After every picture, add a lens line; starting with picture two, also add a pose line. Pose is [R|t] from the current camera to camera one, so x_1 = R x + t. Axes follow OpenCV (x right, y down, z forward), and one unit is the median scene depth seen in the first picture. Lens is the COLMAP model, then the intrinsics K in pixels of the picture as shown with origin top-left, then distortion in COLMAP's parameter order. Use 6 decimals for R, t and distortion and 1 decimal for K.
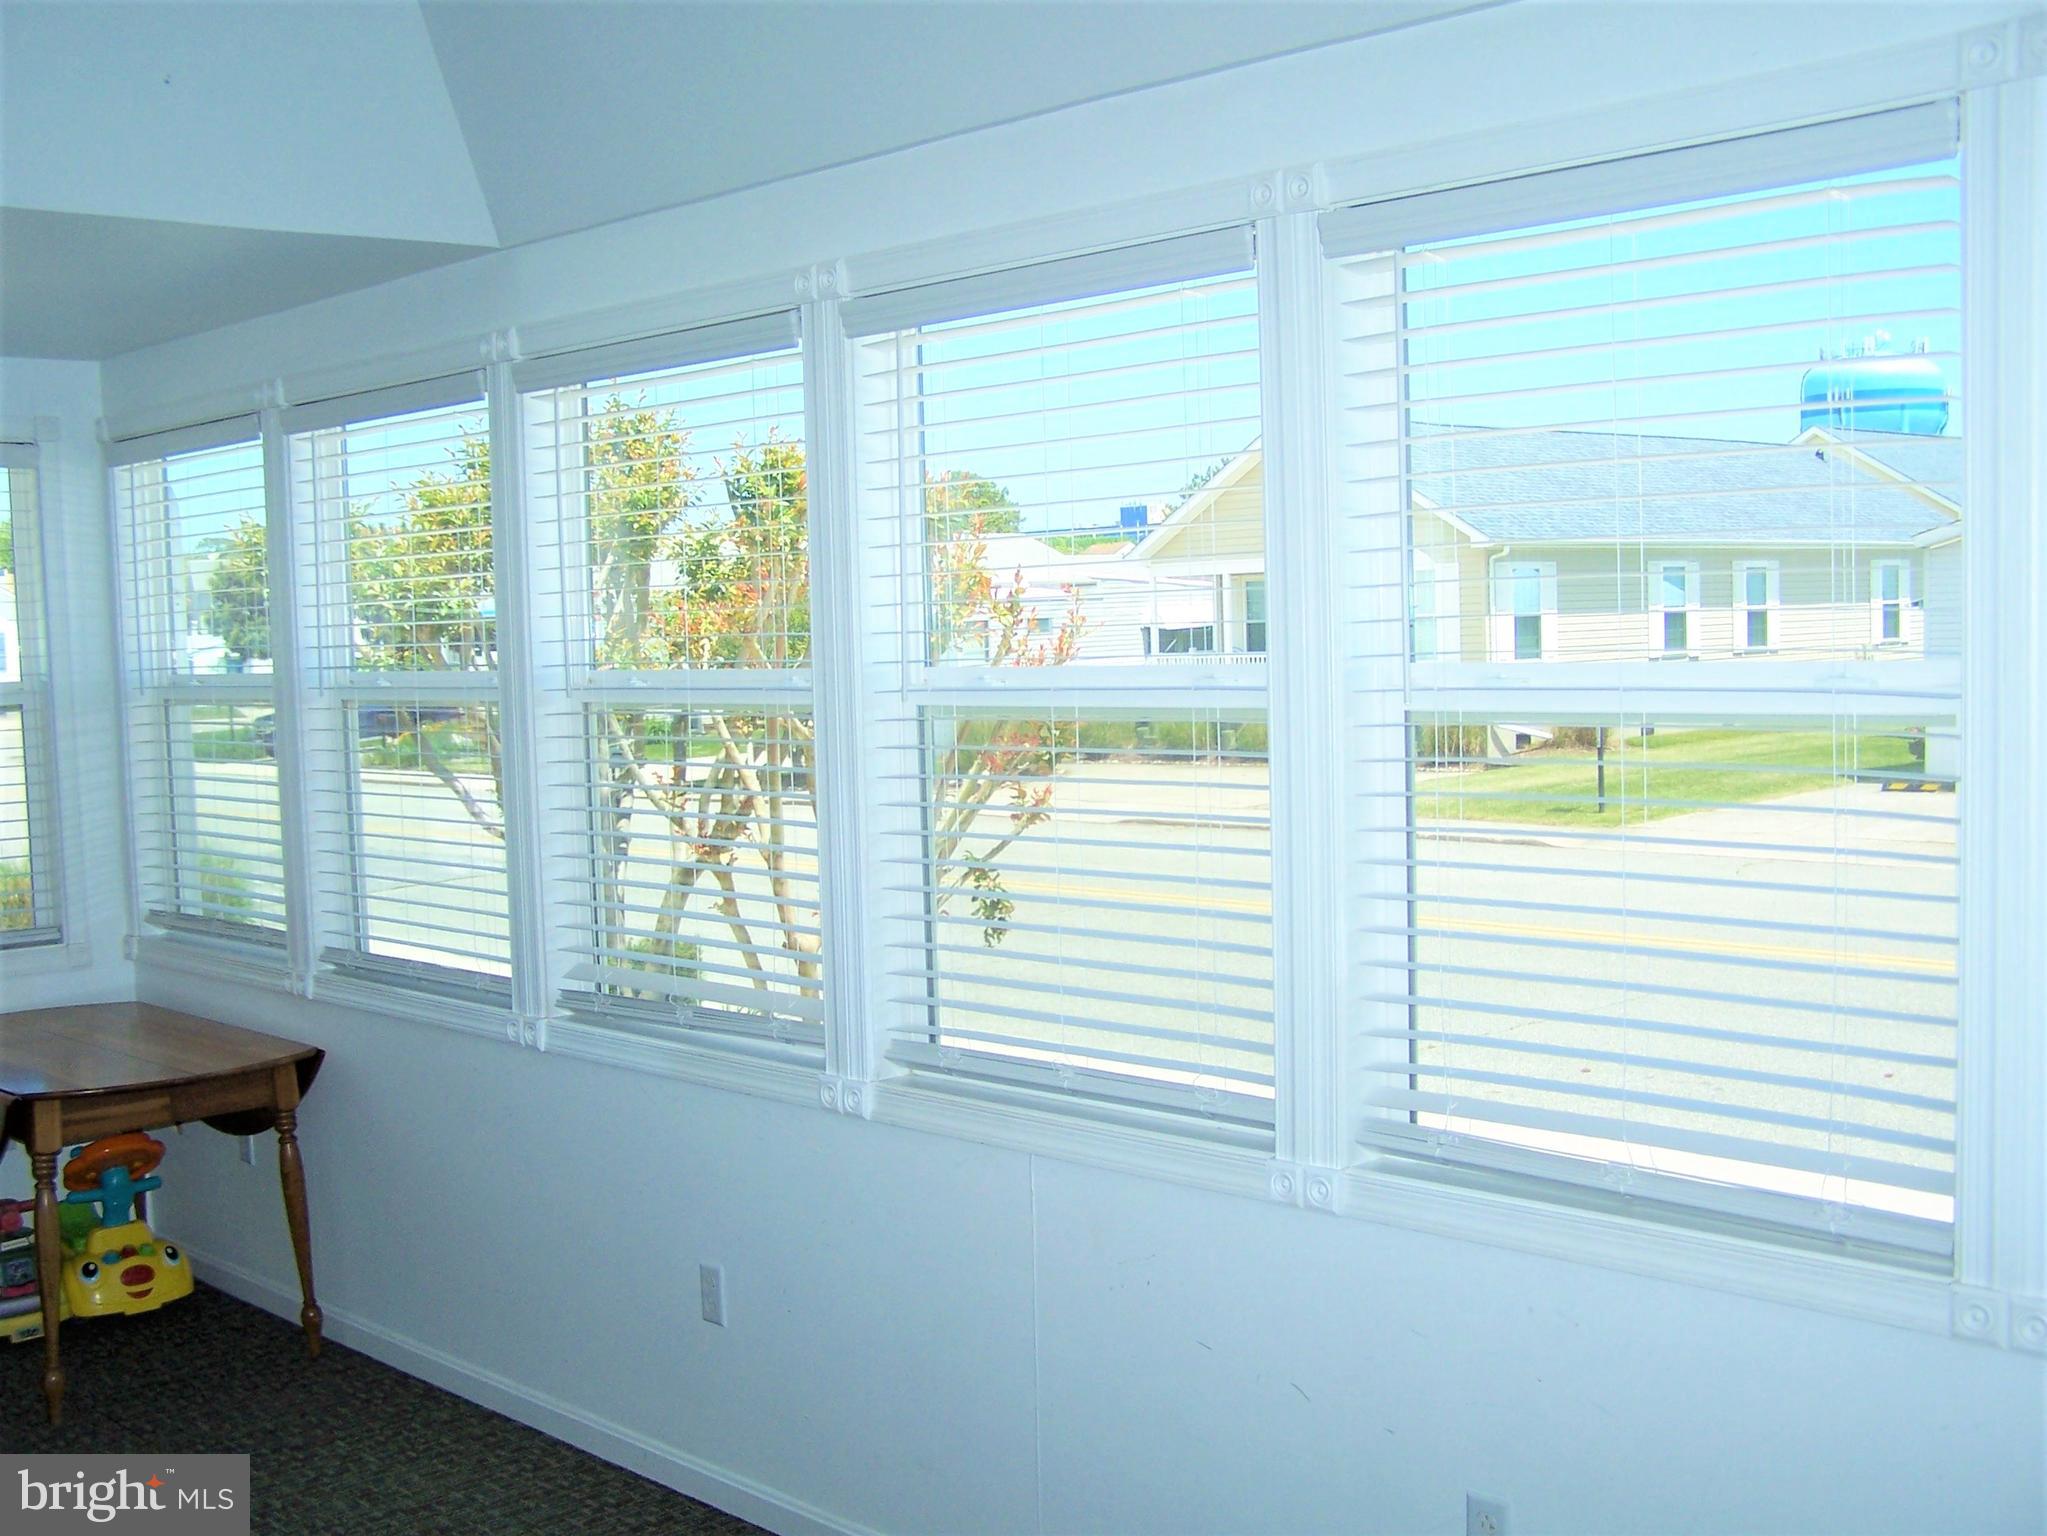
lens RADIAL K [[2338.9, 0, 980.2], [0, 2338.9, 804.7], [0, 0, 1]] dist [-0.203647, 0.365868]
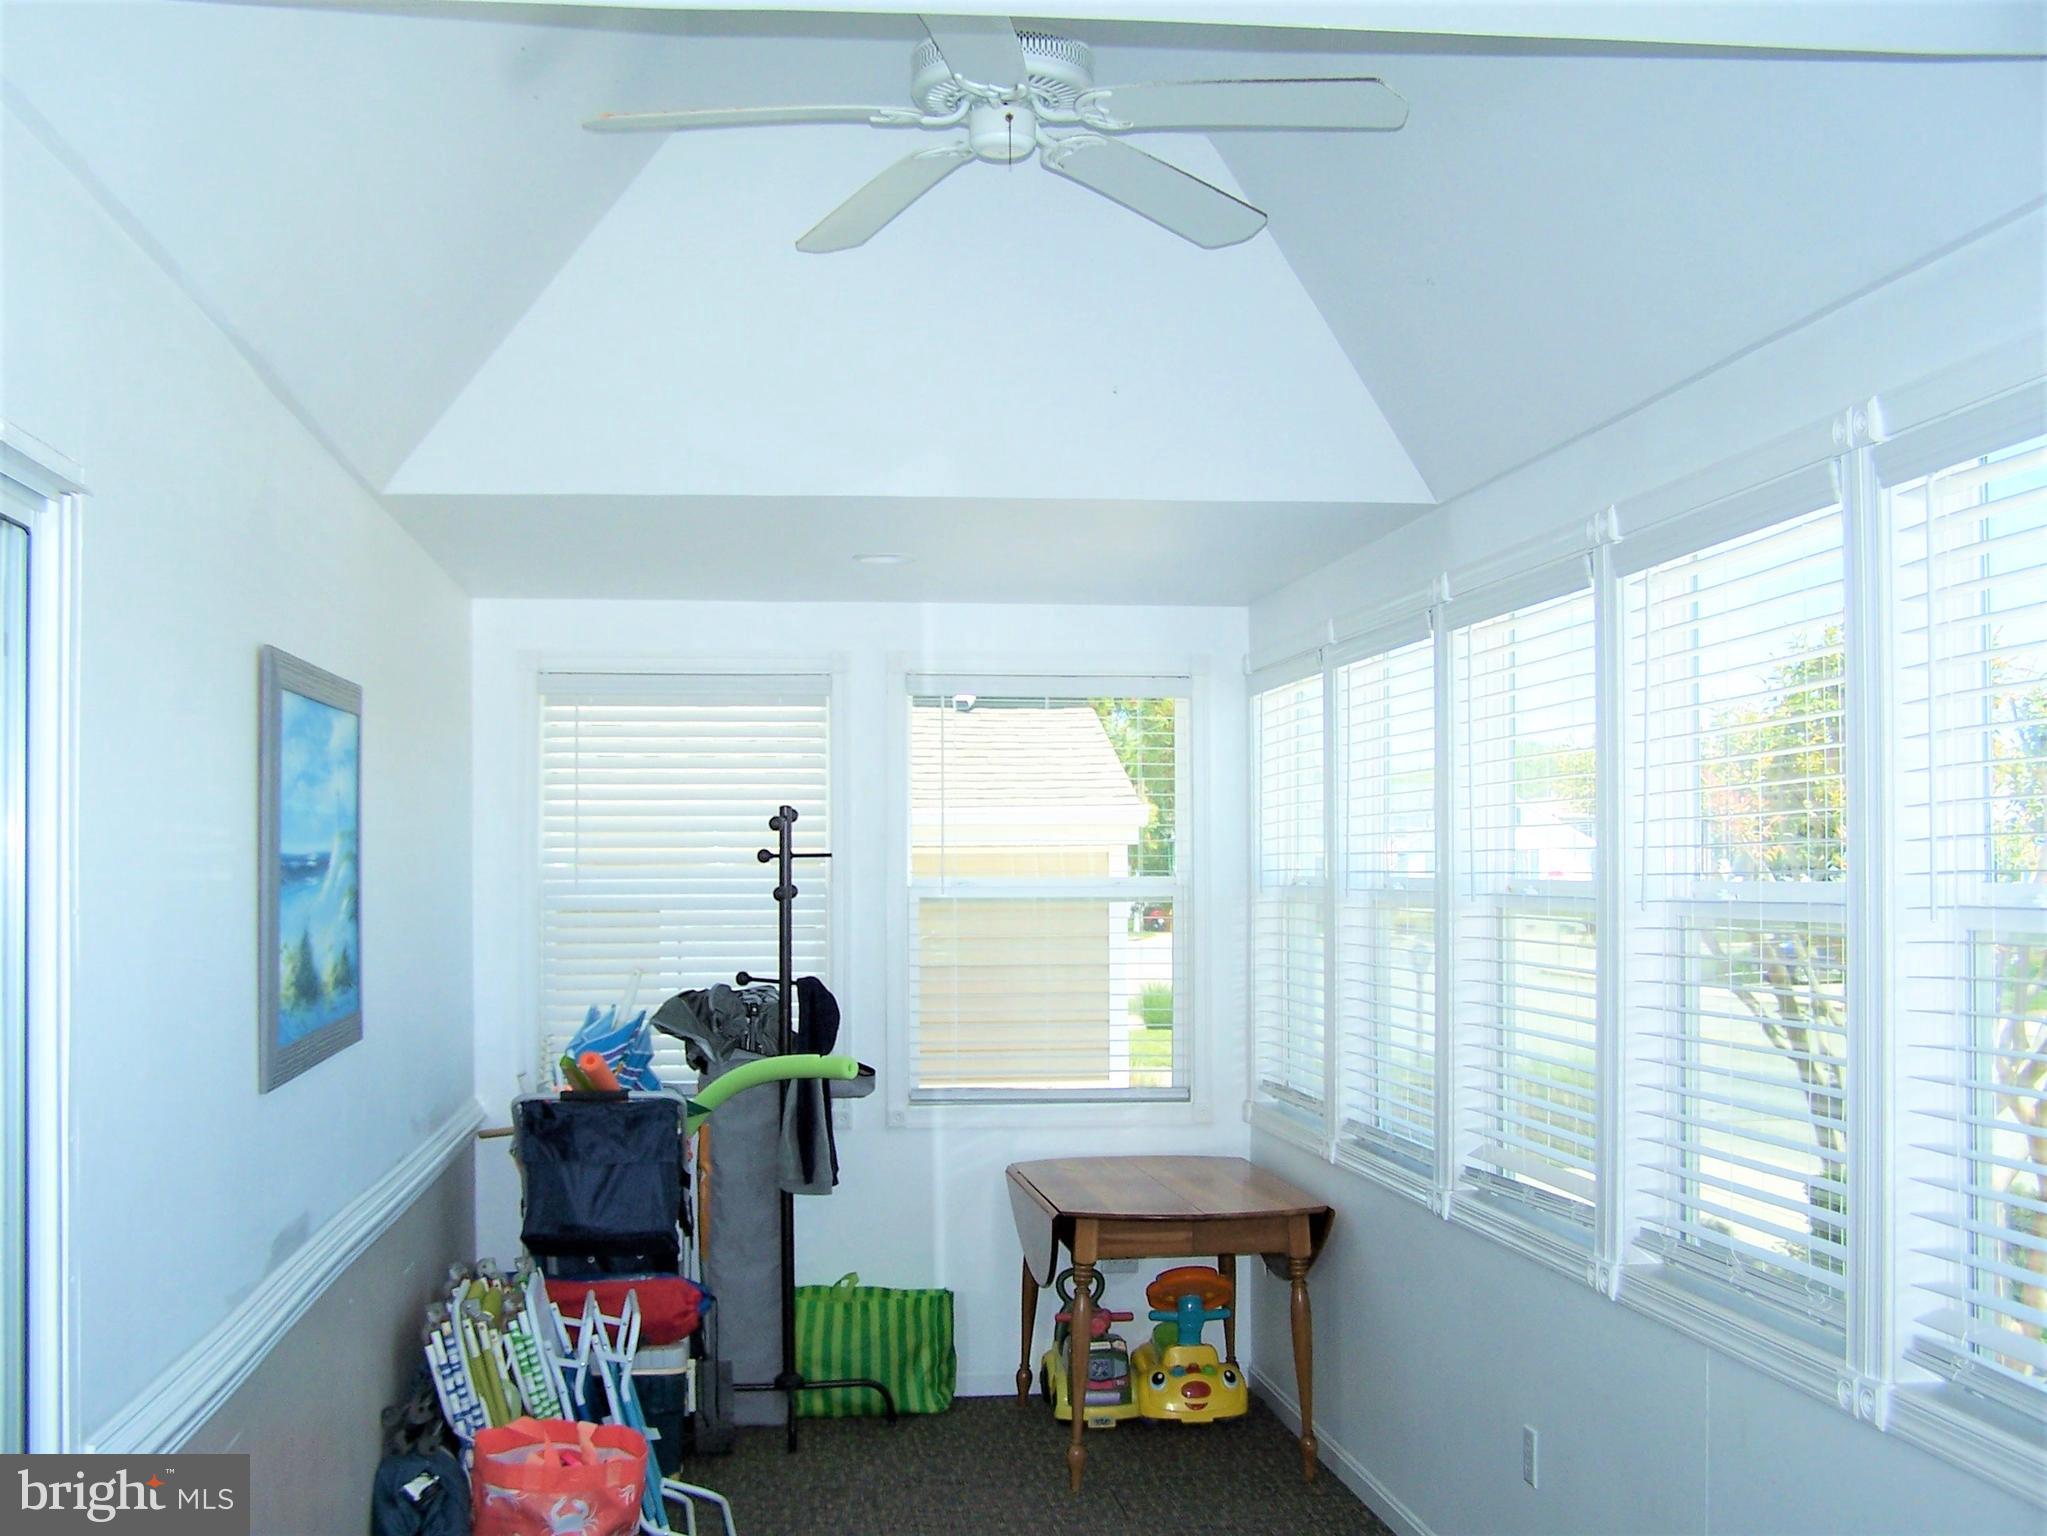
lens RADIAL K [[2338.9, 0, 980.2], [0, 2338.9, 804.7], [0, 0, 1]] dist [-0.203647, 0.365868]
pose [[0.794109, 0.014147, -0.607610, 0.253800], [-0.074534, 0.994450, -0.074257, 0.006389], [0.603187, 0.104256, 0.790756, -0.023363]]
